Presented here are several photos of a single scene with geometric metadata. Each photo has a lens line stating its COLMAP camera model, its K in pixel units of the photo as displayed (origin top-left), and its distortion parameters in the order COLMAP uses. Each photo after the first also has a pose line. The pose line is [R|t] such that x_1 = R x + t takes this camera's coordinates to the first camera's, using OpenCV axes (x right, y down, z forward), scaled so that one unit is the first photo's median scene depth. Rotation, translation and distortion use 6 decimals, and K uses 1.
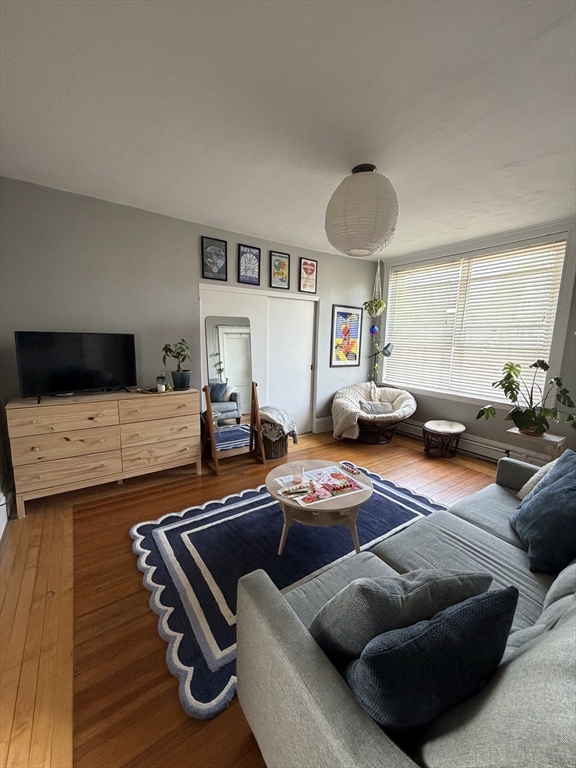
lens RADIAL K [[305.5, 0, 288.4], [0, 305.5, 381.9], [0, 0, 1]] dist [-0.001830, 0.000568]
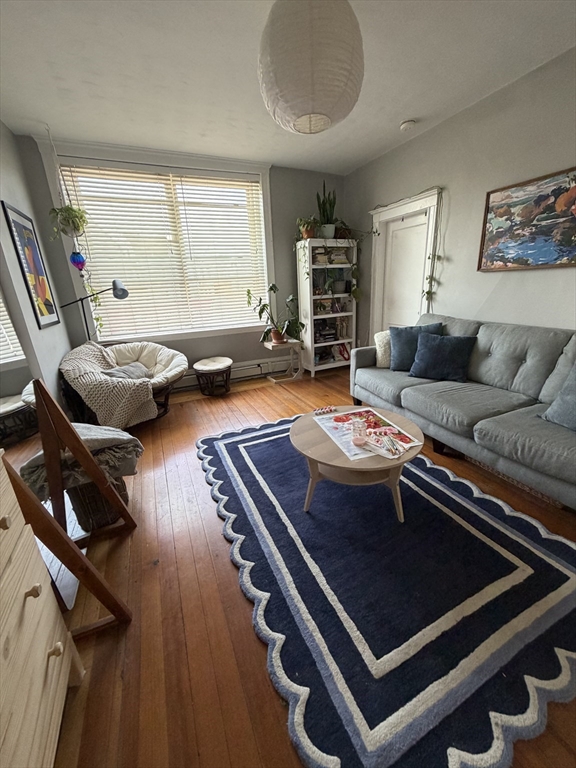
lens RADIAL K [[305.5, 0, 288.4], [0, 305.5, 381.9], [0, 0, 1]] dist [-0.001830, 0.000568]
pose [[0.181758, -0.331691, 0.925713, -0.406387], [0.193401, 0.935065, 0.297068, -0.048144], [-0.964137, 0.125039, 0.234105, 0.600356]]
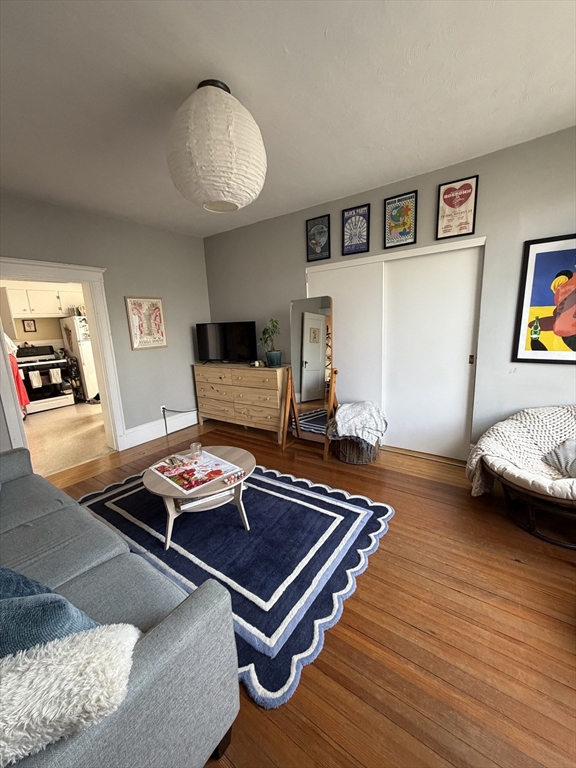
lens RADIAL K [[305.5, 0, 288.4], [0, 305.5, 381.9], [0, 0, 1]] dist [-0.001830, 0.000568]
pose [[0.334981, 0.143749, -0.931195, 0.671801], [-0.084414, 0.988898, 0.122290, -0.058786], [0.938436, 0.037641, 0.343397, 0.570097]]
